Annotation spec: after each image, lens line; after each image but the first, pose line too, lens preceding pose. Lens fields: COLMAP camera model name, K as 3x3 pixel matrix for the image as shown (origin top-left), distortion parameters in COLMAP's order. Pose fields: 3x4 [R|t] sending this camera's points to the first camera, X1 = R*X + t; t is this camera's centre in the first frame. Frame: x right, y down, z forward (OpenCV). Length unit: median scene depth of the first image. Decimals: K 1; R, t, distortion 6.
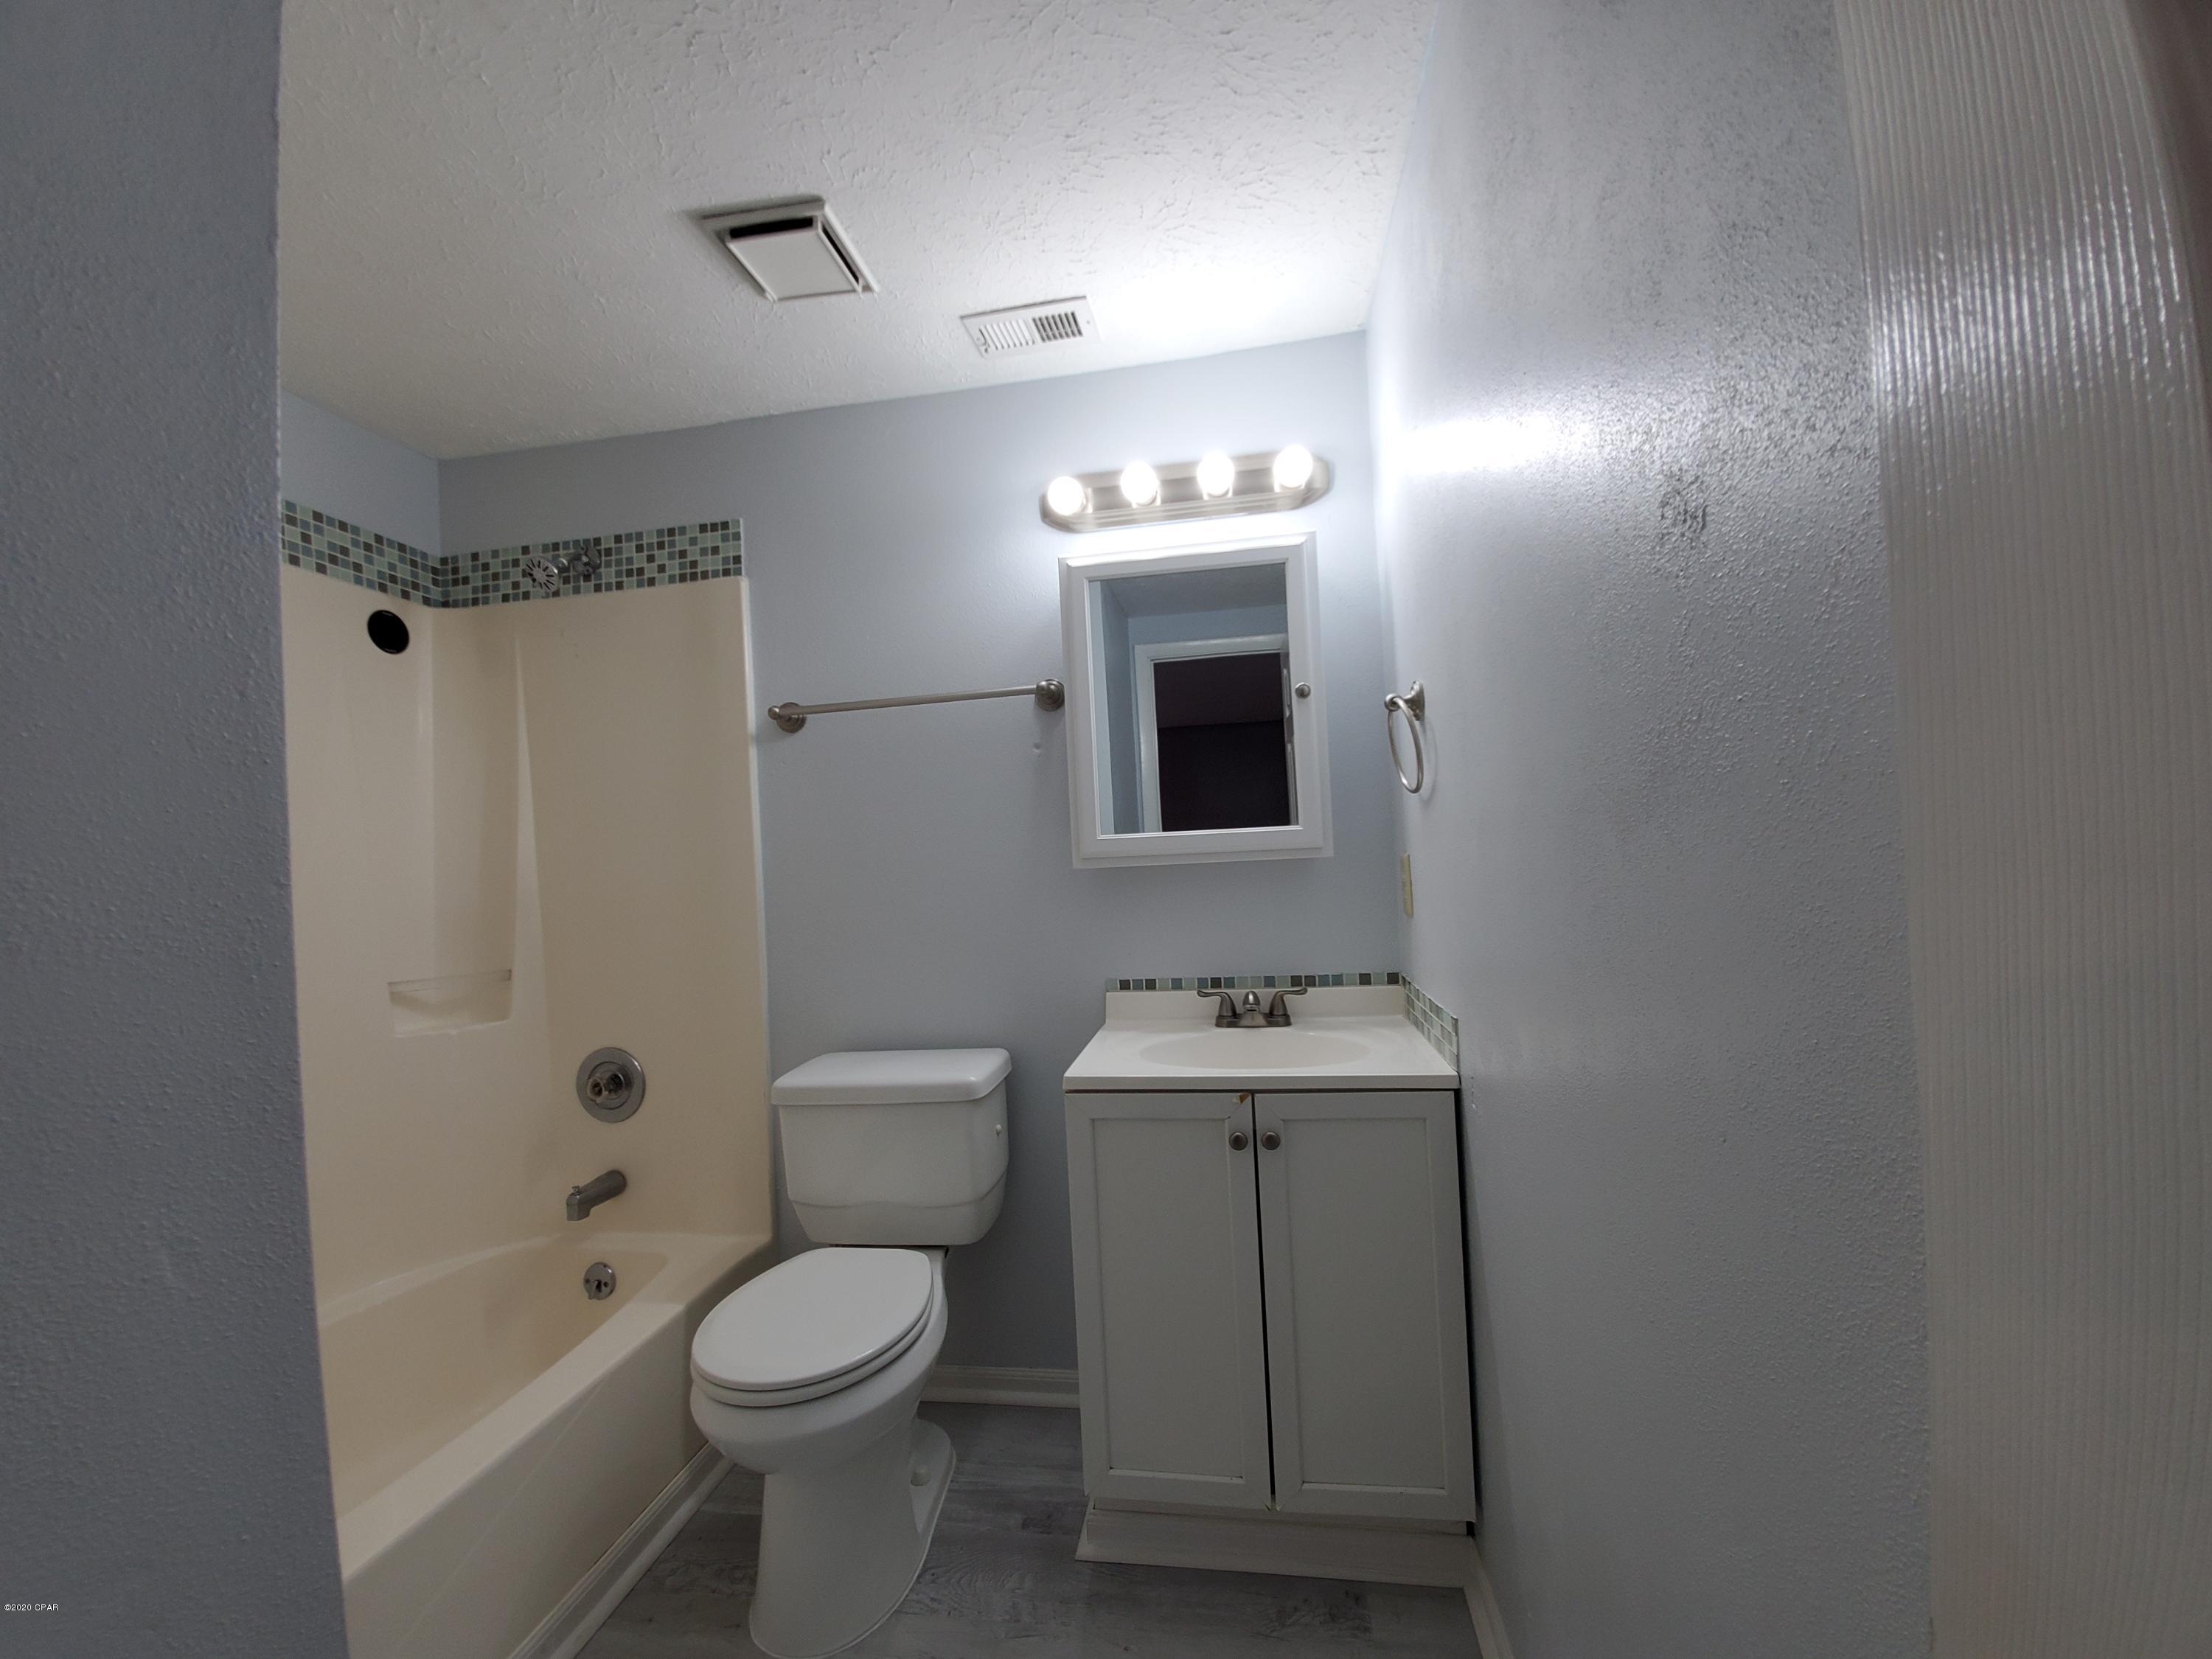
lens RADIAL K [[792.5, 0, 1112.6], [0, 792.5, 835.7], [0, 0, 1]] dist [-0.034474, -0.000008]
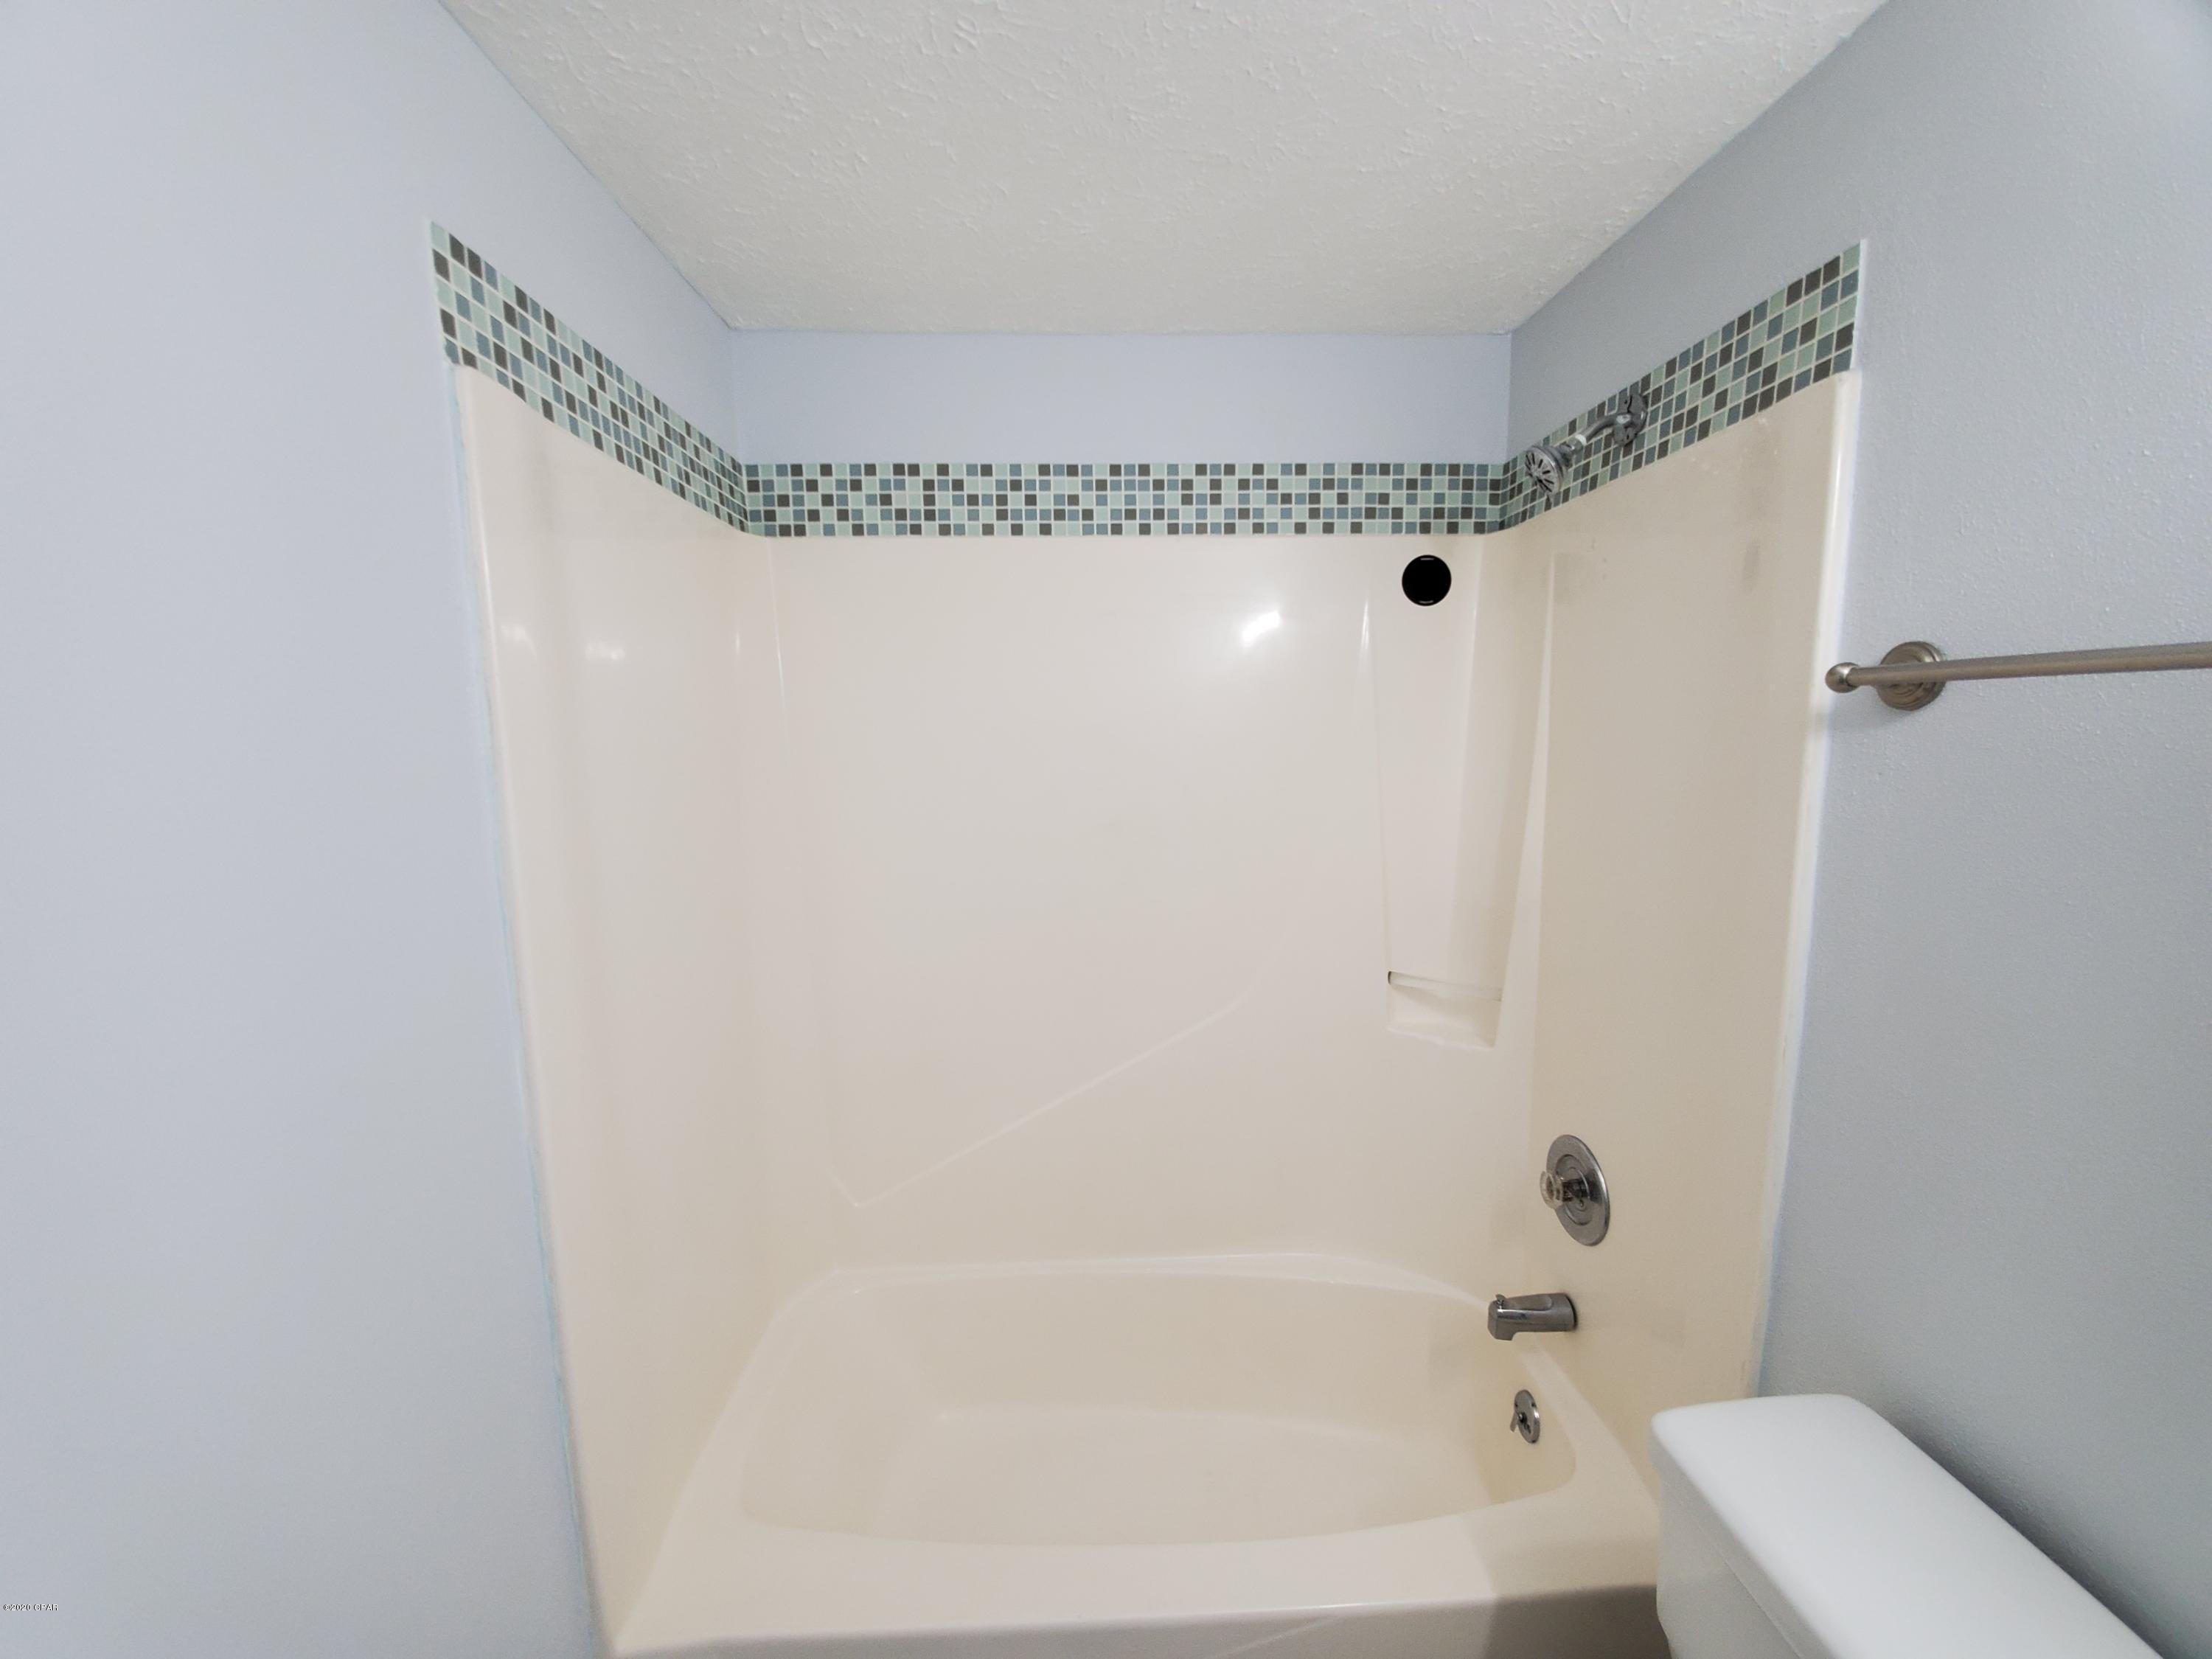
lens RADIAL K [[868.5, 0, 1110.9], [0, 868.5, 858.5], [0, 0, 1]] dist [0.015130, -0.020097]
pose [[0.192201, 0.177630, -0.965146, 0.001429], [0.008922, 0.983125, 0.182715, -0.136043], [0.981315, -0.043730, 0.187373, 0.437837]]
